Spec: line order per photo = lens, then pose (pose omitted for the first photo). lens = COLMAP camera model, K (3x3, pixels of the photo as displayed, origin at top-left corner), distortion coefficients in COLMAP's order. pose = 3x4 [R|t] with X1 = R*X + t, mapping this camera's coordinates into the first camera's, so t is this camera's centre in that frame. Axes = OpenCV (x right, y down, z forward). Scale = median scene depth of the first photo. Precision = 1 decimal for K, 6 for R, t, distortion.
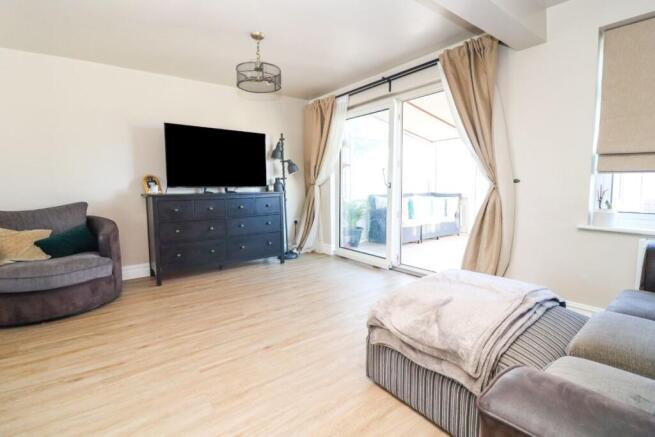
lens RADIAL K [[318.9, 0, 329.3], [0, 318.9, 217.7], [0, 0, 1]] dist [-0.005634, -0.000389]
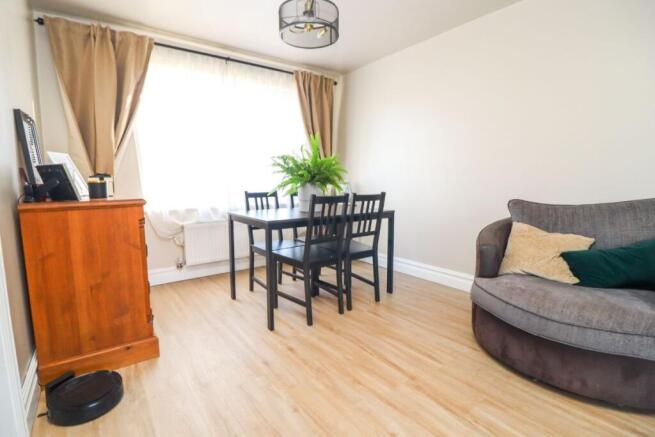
lens RADIAL K [[318.9, 0, 327.7], [0, 318.9, 216.4], [0, 0, 1]] dist [-0.005634, -0.000389]
pose [[0.019678, 0.129470, -0.991388, -0.286644], [-0.117796, 0.984974, 0.126294, -0.023617], [0.992843, 0.114296, 0.034633, 0.475499]]
